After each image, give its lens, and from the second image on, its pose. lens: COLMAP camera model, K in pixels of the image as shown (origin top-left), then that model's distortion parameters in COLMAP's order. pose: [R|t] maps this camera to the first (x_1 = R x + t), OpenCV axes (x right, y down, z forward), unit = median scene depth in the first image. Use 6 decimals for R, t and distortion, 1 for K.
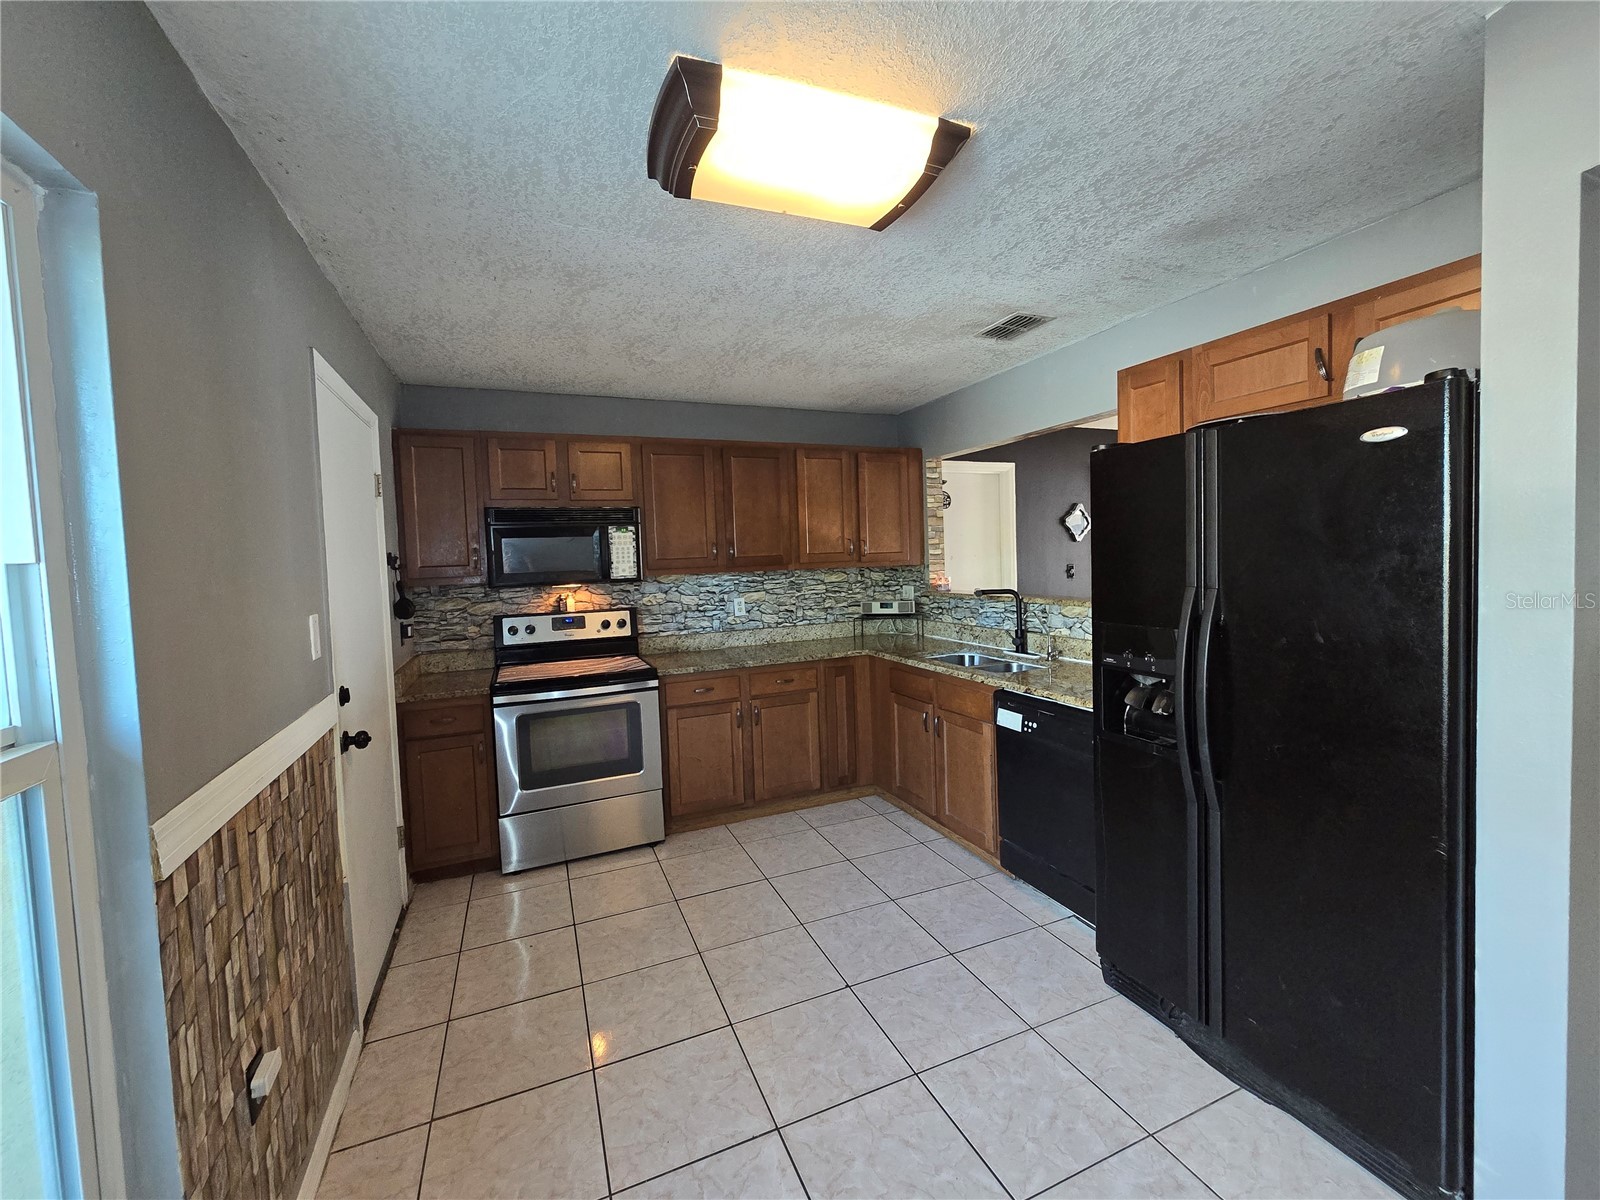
lens RADIAL K [[653.1, 0, 806.8], [0, 653.1, 590.1], [0, 0, 1]] dist [-0.004836, -0.000122]
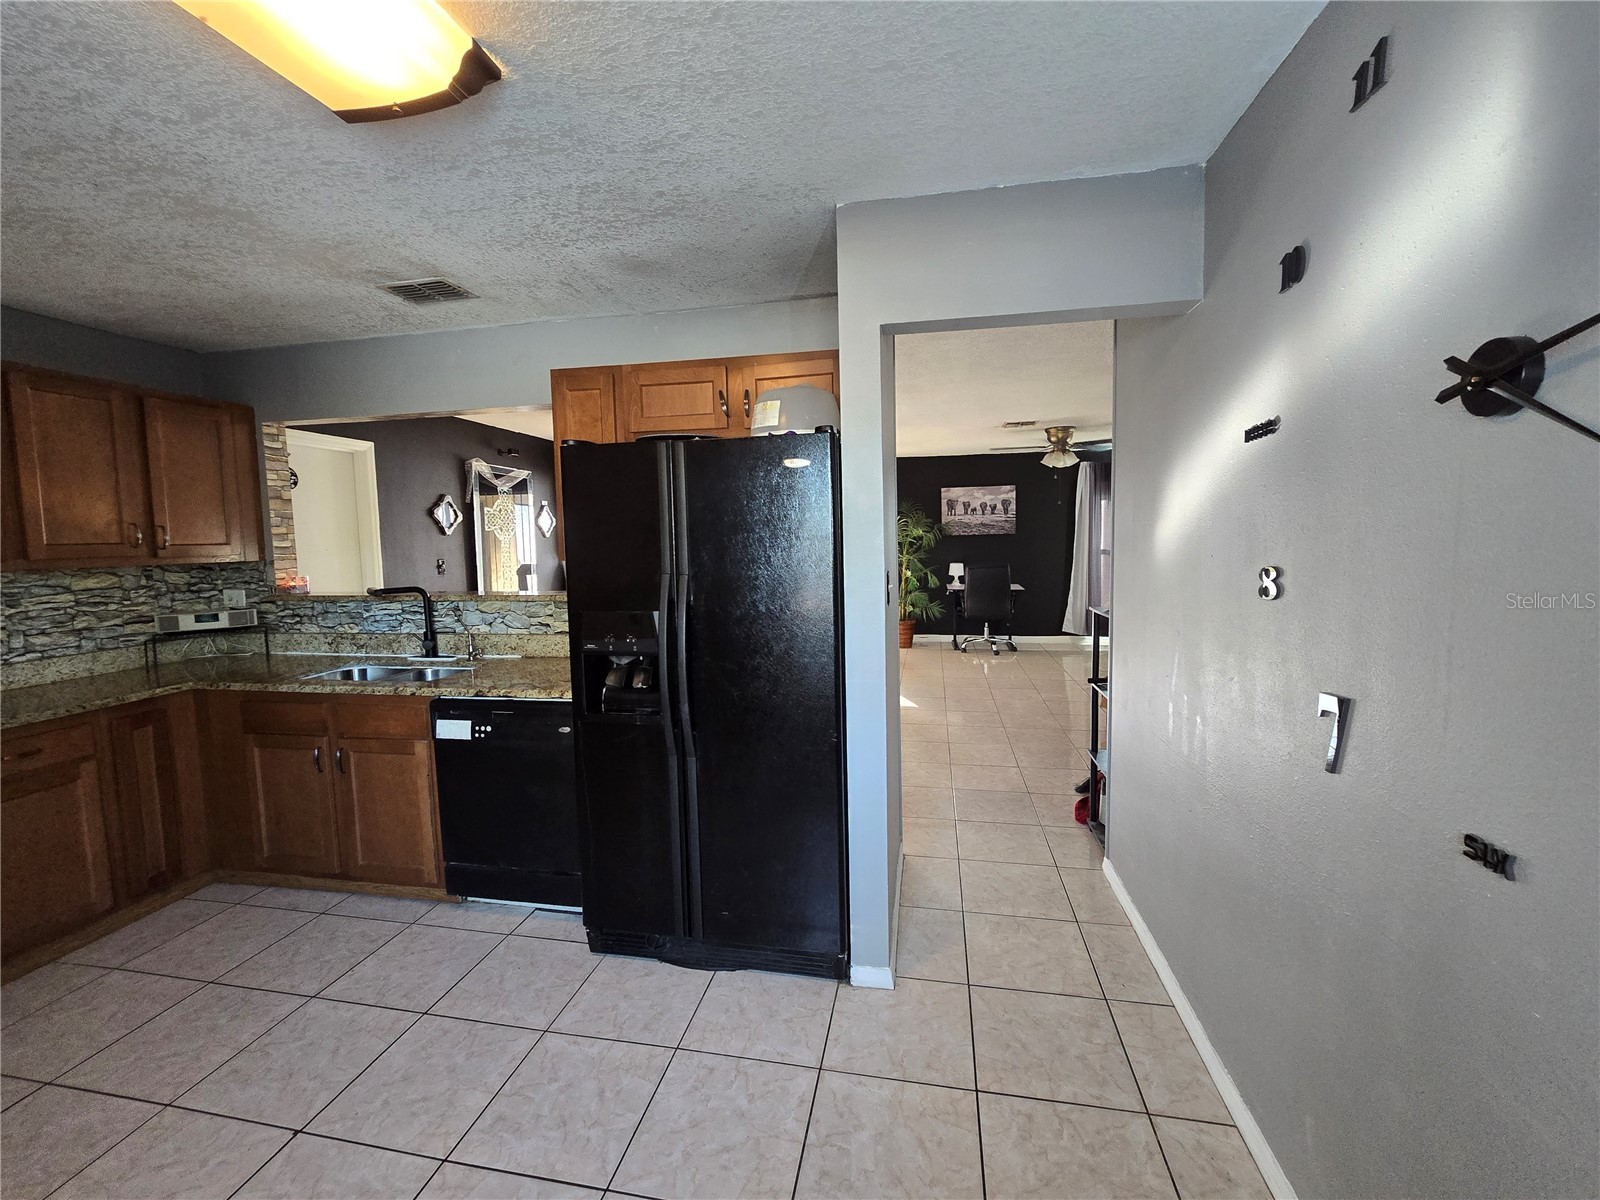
lens RADIAL K [[653.1, 0, 806.3], [0, 653.1, 590.3], [0, 0, 1]] dist [-0.004836, -0.000122]
pose [[0.561850, -0.046777, 0.825915, -0.143644], [0.042119, 0.998723, 0.027911, 0.001182], [-0.826166, 0.019105, 0.563103, 0.078532]]
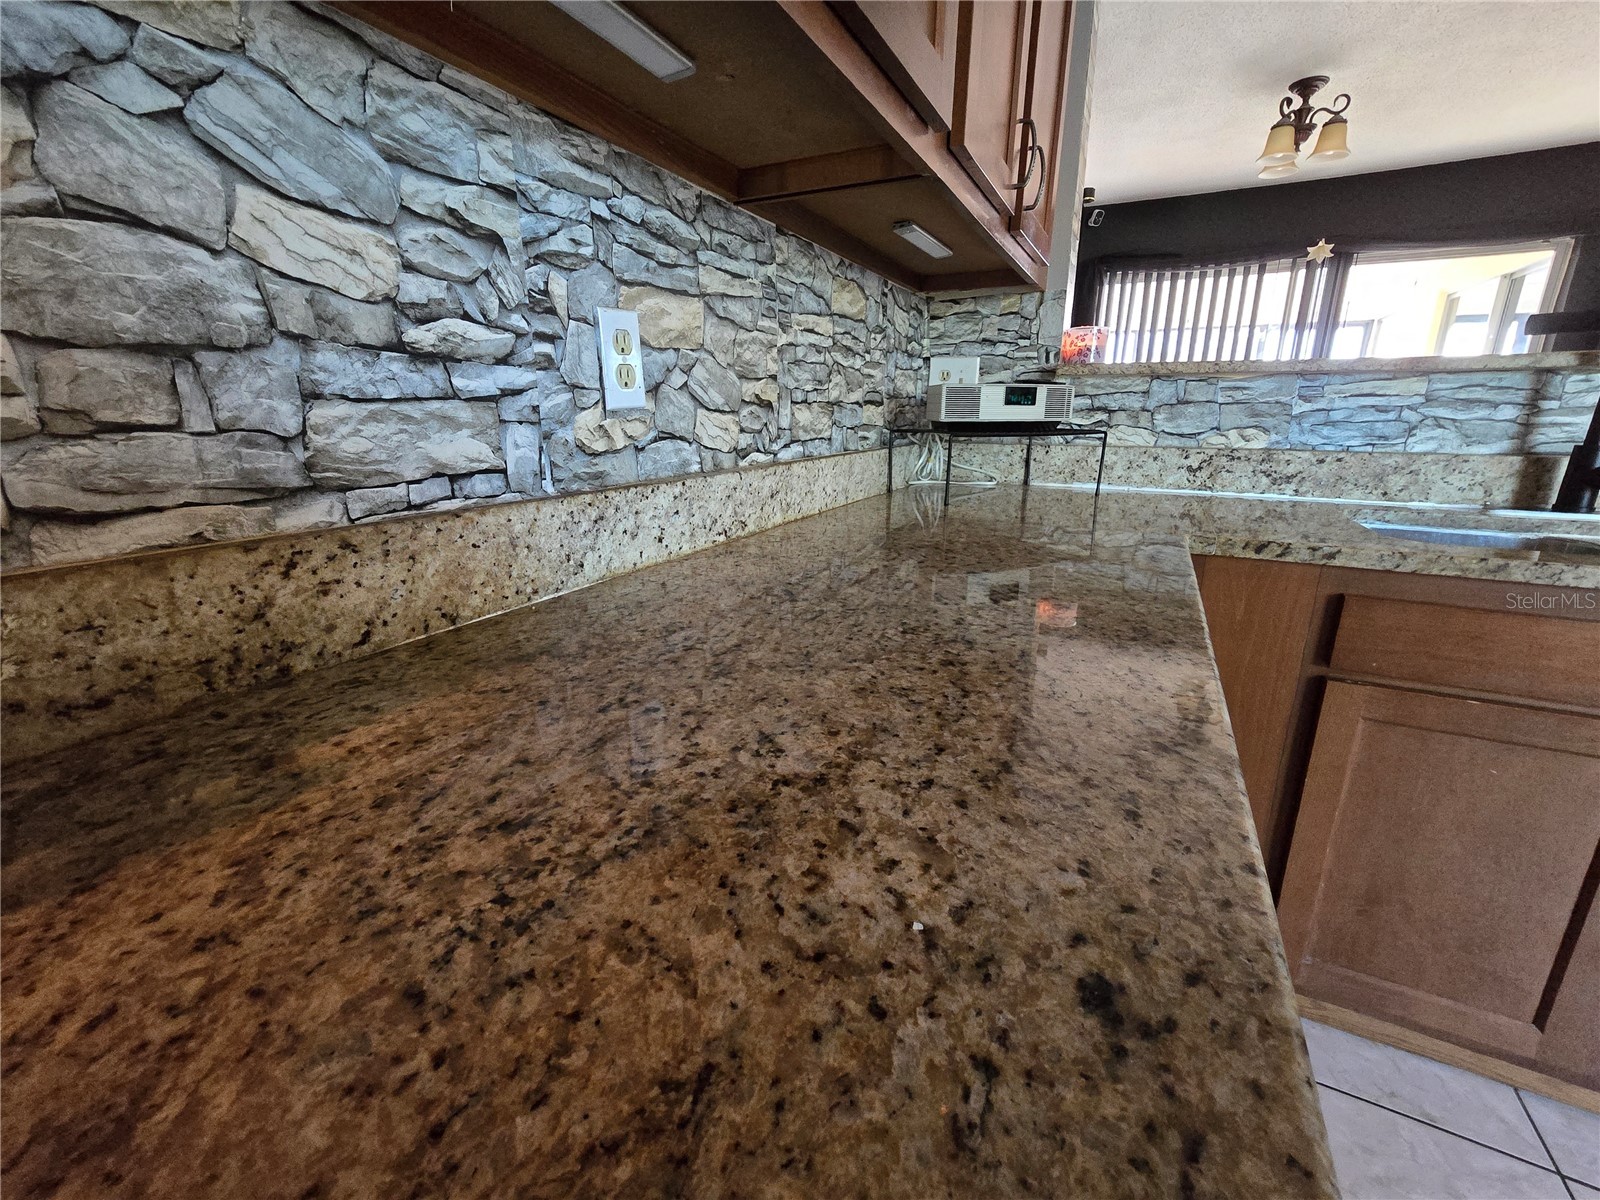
lens RADIAL K [[653.1, 0, 797.7], [0, 653.1, 591.0], [0, 0, 1]] dist [-0.004836, -0.000122]
pose [[0.775686, -0.133981, 0.616733, -0.276319], [0.002175, 0.977768, 0.209677, 0.075301], [-0.631115, -0.161302, 0.758733, 1.191033]]
